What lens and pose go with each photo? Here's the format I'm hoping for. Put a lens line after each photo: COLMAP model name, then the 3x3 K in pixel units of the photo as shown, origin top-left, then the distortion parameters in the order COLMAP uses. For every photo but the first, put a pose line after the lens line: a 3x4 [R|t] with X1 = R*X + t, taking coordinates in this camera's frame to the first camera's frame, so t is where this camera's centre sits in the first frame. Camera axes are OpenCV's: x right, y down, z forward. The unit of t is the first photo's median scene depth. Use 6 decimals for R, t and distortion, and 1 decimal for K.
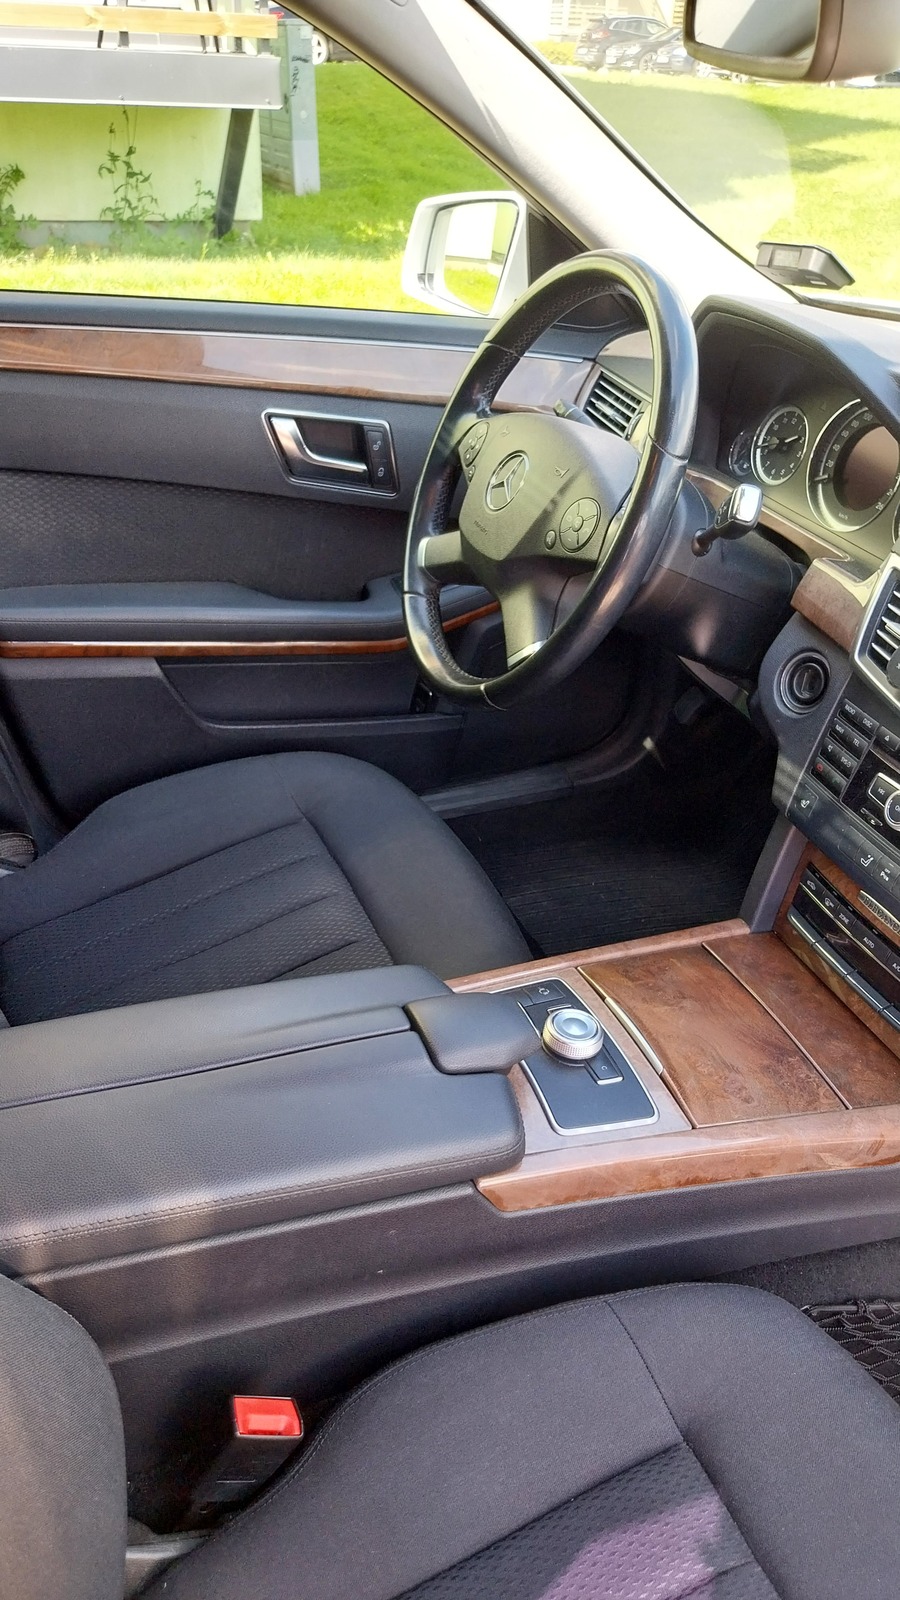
lens RADIAL K [[1154.3, 0, 450.0], [0, 1154.3, 800.0], [0, 0, 1]] dist [0.010167, -0.007402]
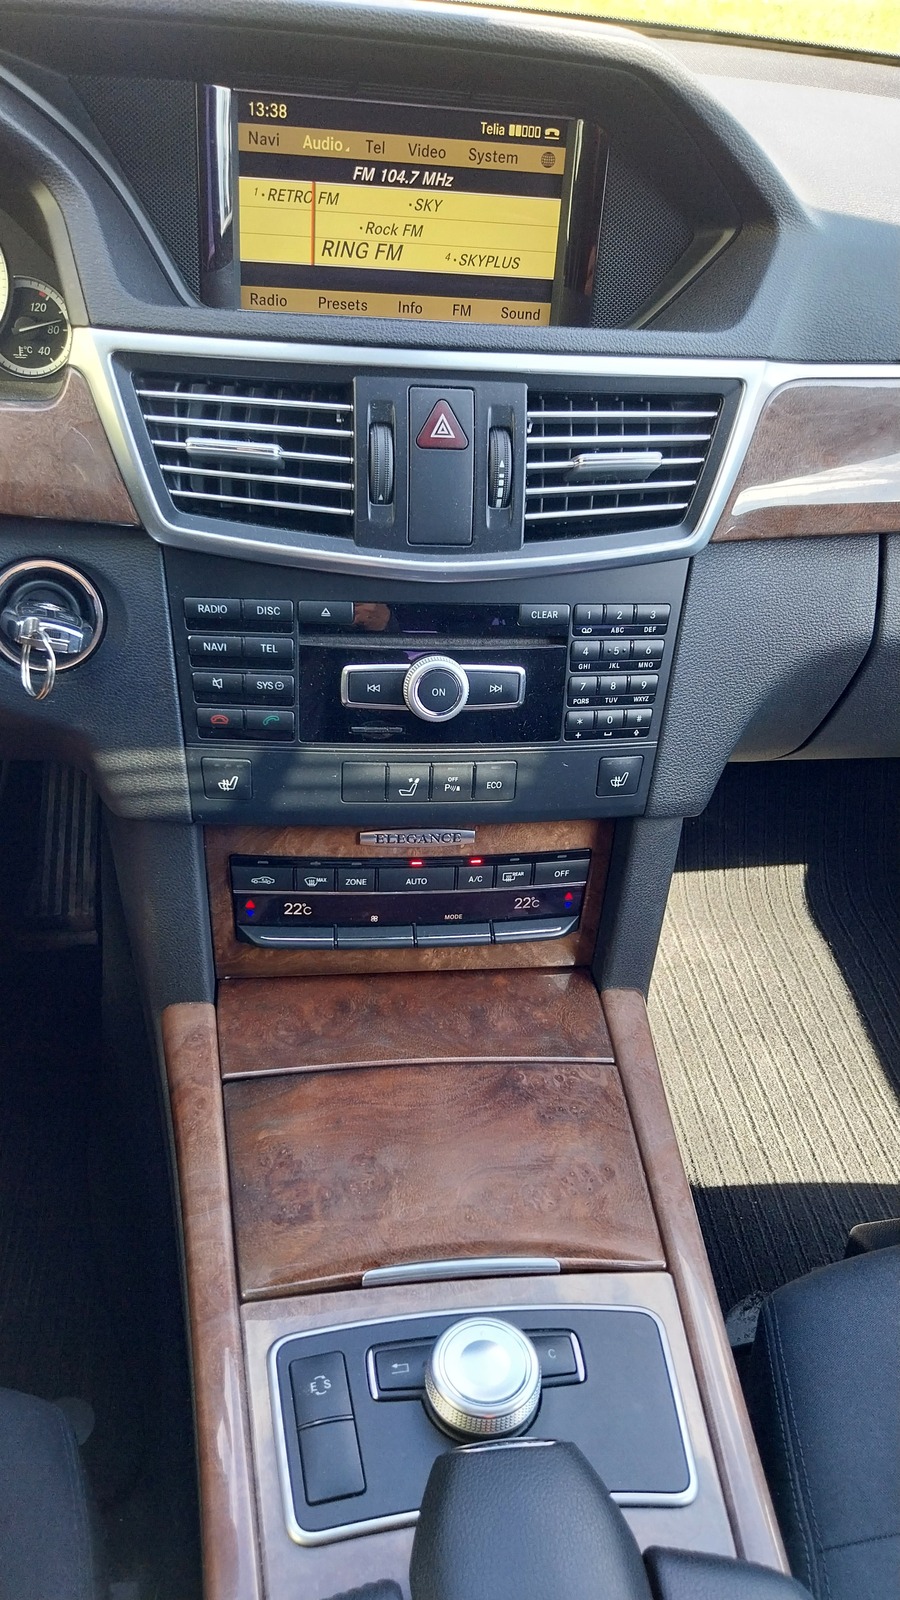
lens RADIAL K [[1154.3, 0, 450.0], [0, 1154.3, 800.0], [0, 0, 1]] dist [0.010167, -0.007402]
pose [[0.249306, -0.600348, 0.759888, -0.123549], [0.444606, 0.768036, 0.460918, -0.220561], [-0.860332, 0.222941, 0.458394, 0.656631]]
